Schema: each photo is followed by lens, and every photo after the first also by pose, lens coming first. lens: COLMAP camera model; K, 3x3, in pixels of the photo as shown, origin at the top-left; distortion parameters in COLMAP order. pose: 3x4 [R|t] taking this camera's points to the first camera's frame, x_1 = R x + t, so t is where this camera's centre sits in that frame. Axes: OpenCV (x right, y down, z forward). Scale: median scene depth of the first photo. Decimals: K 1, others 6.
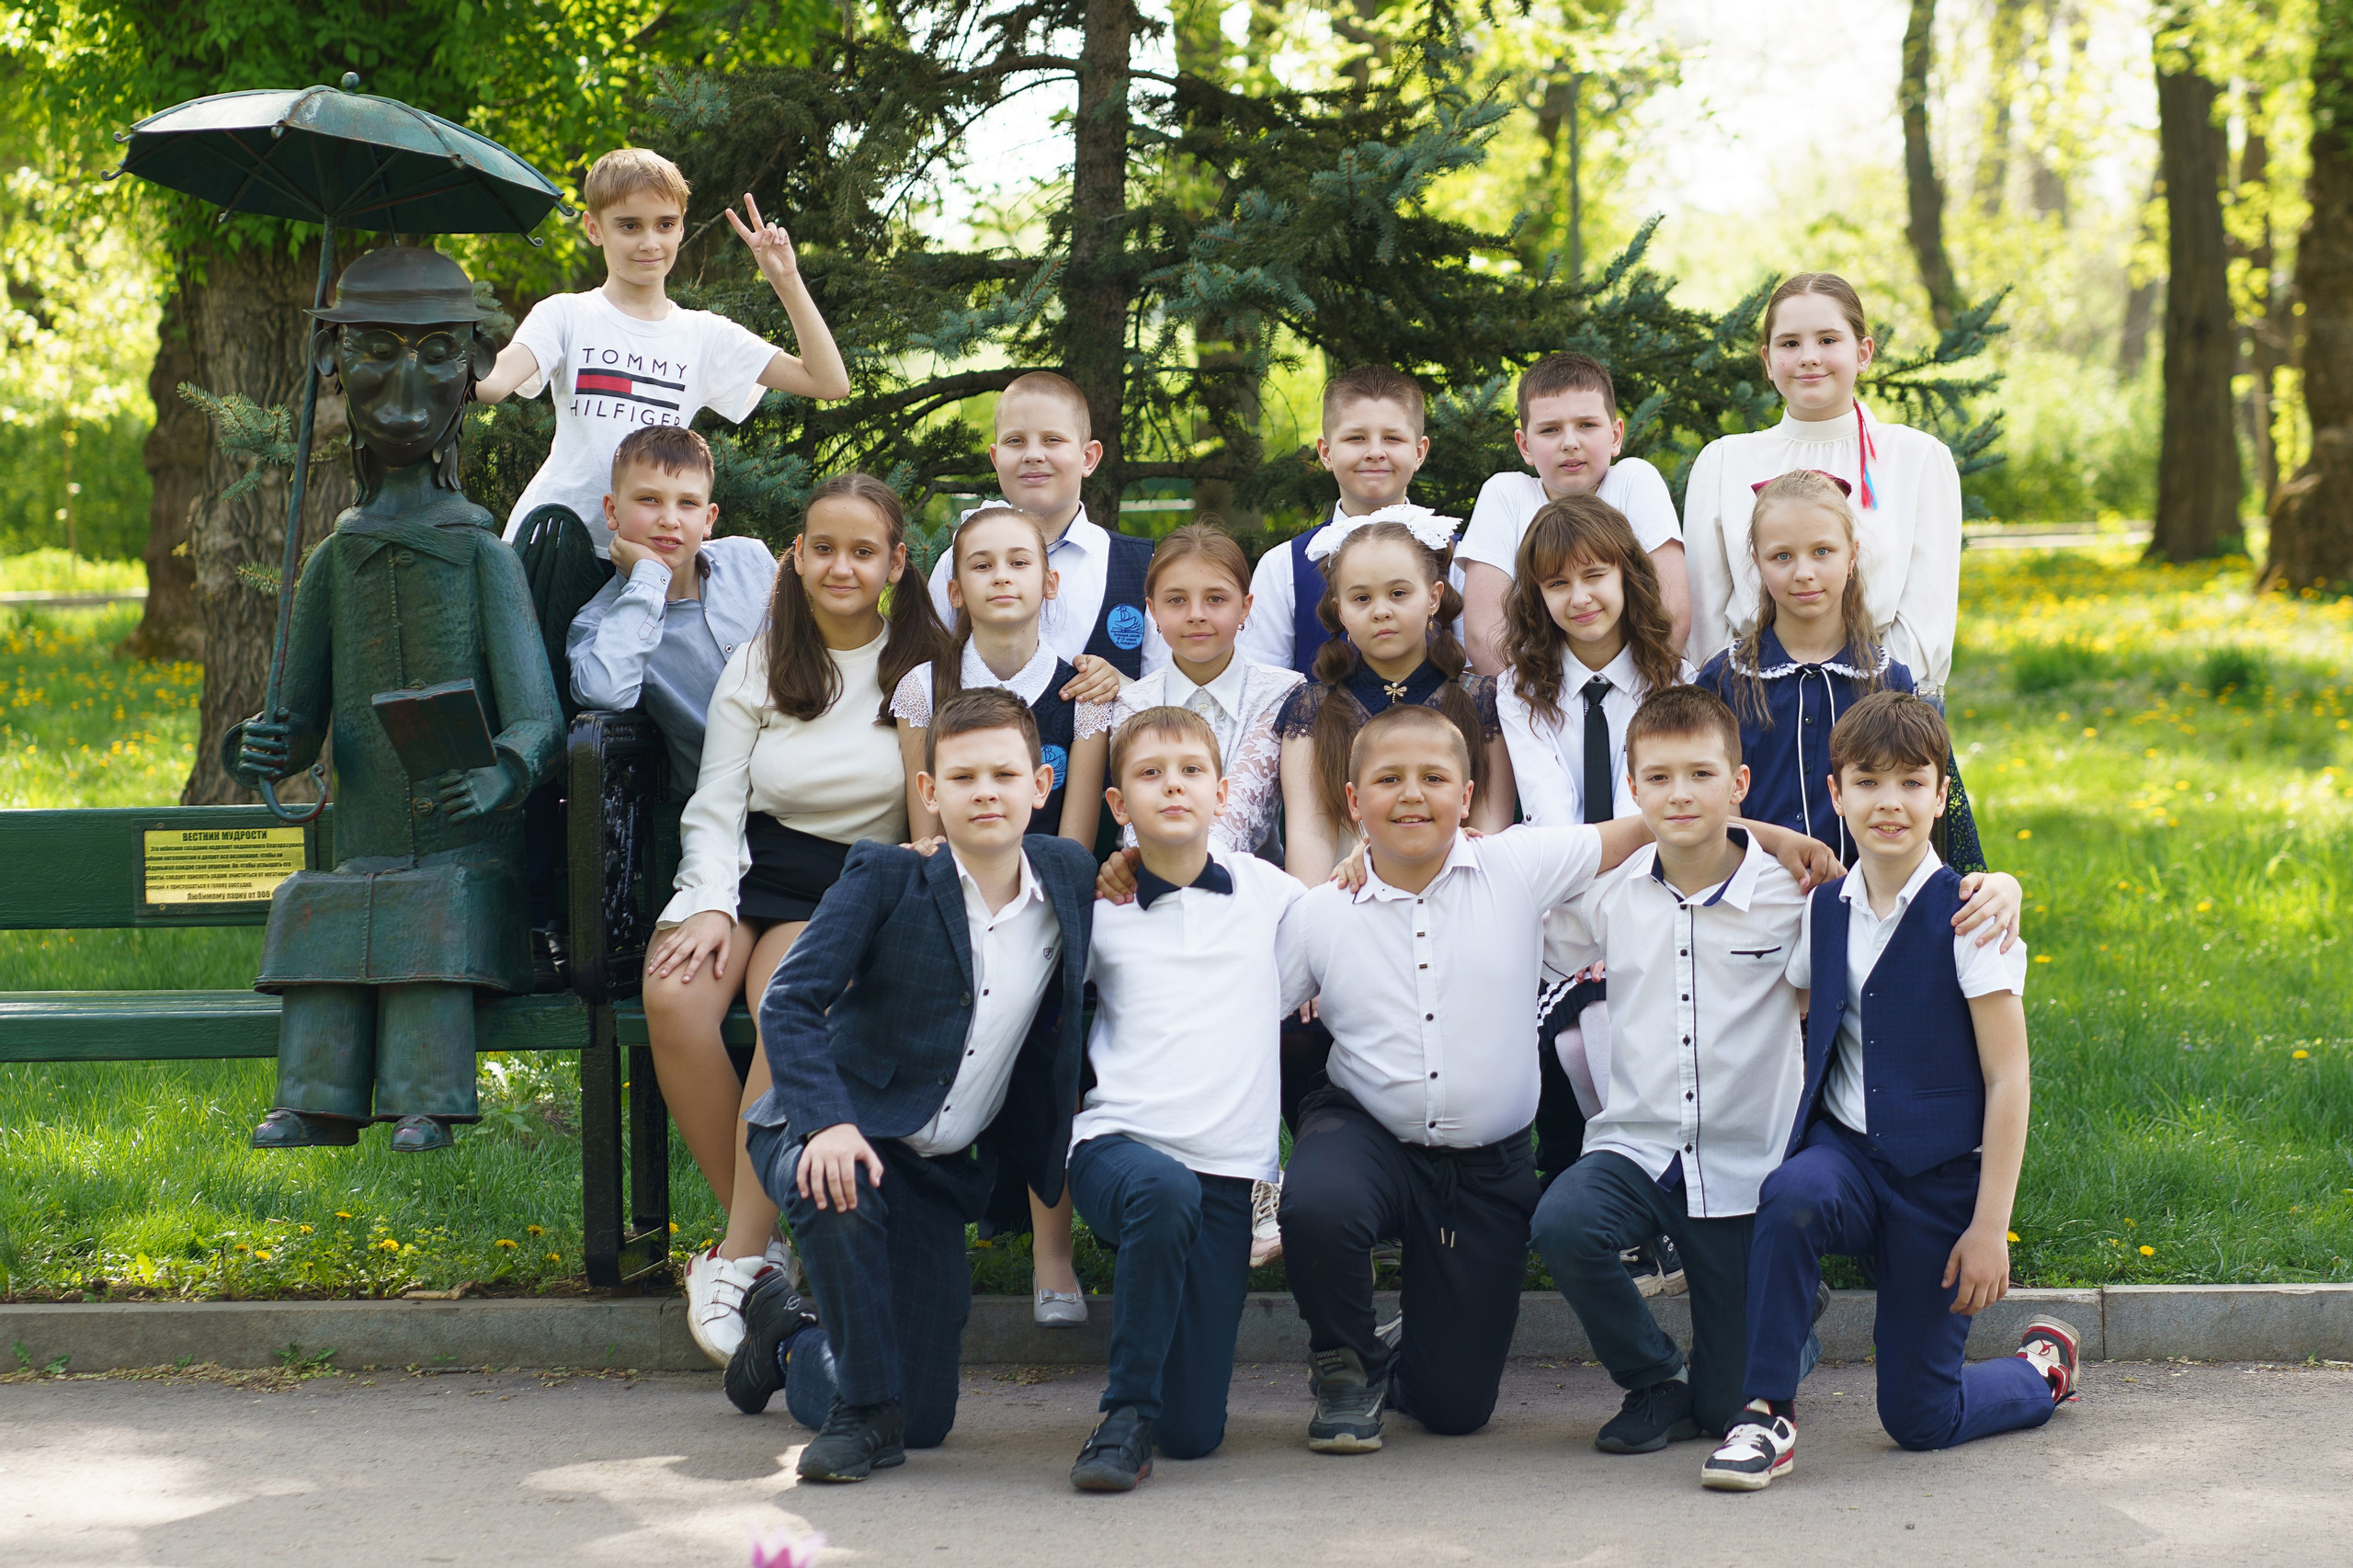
lens RADIAL K [[5892.9, 0, 1176.5], [0, 5892.9, 784.0], [0, 0, 1]] dist [-0.130671, 0.130668]
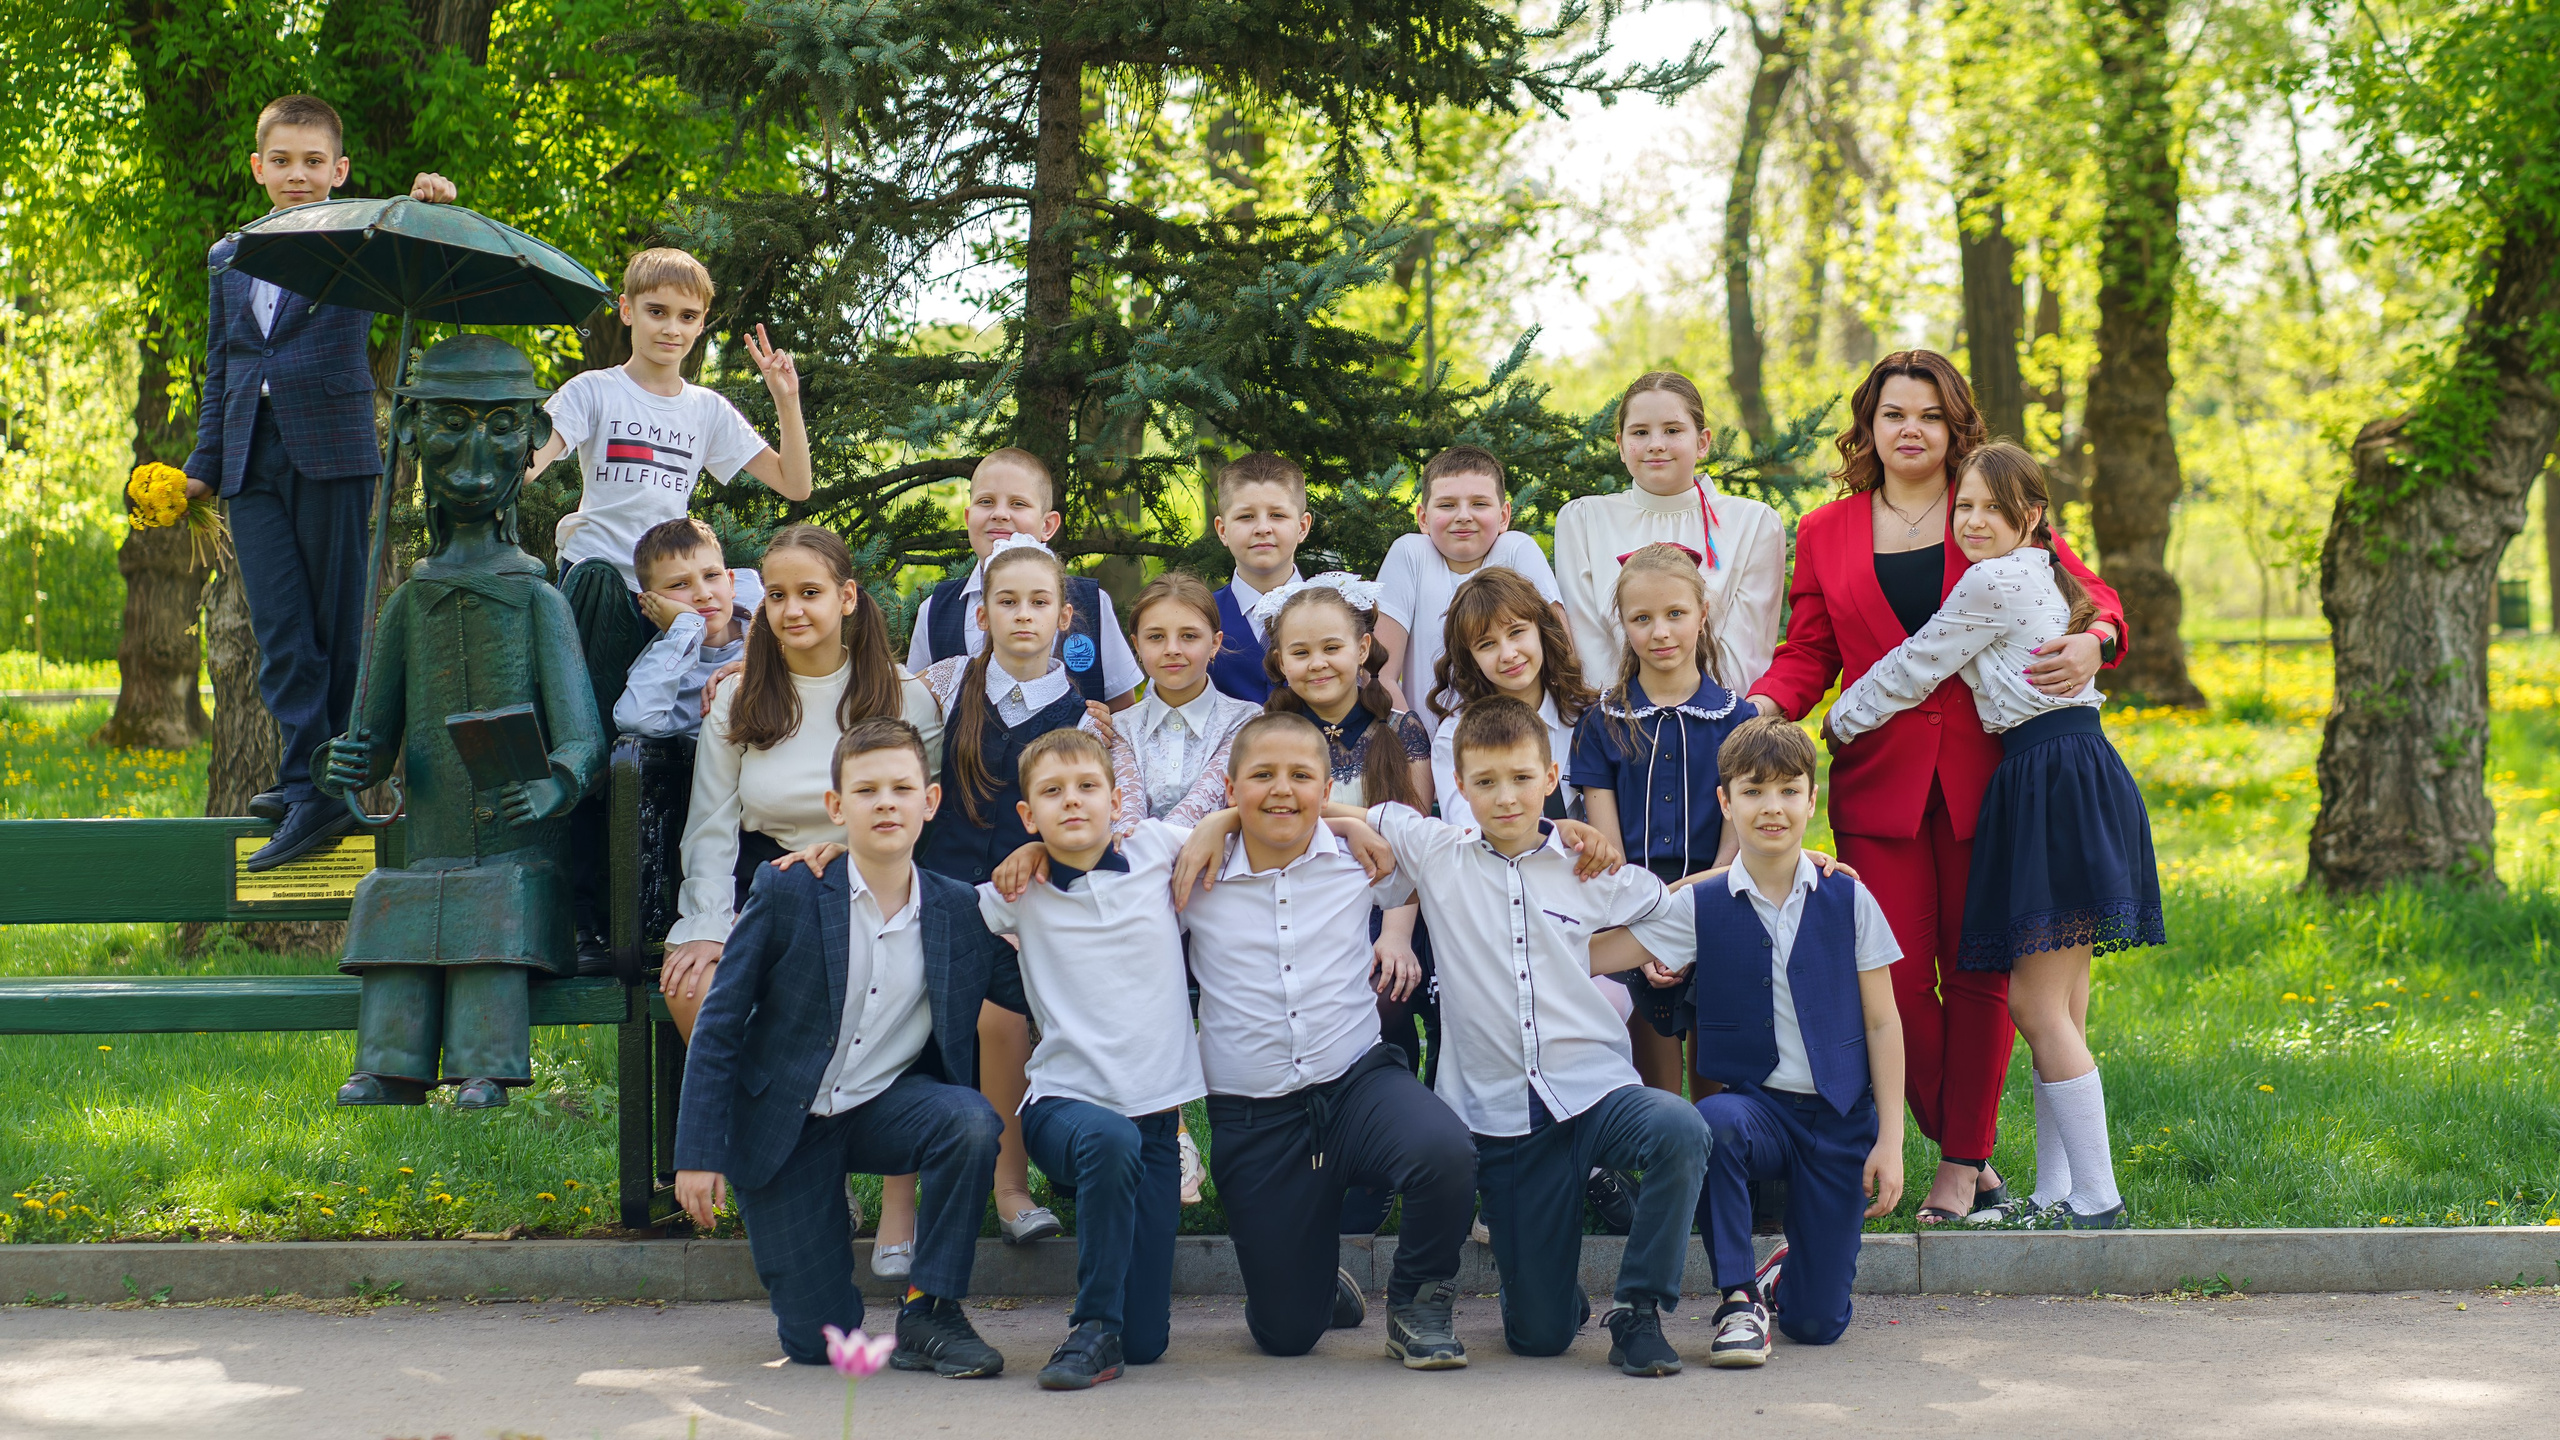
lens RADIAL K [[5745.9, 0, 1280.0], [0, 5745.9, 720.0], [0, 0, 1]] dist [-0.123641, -0.707538]
pose [[0.998793, 0.007813, 0.048496, -0.021988], [-0.005948, 0.999242, -0.038472, 0.023598], [-0.048760, 0.038137, 0.998082, -0.119300]]
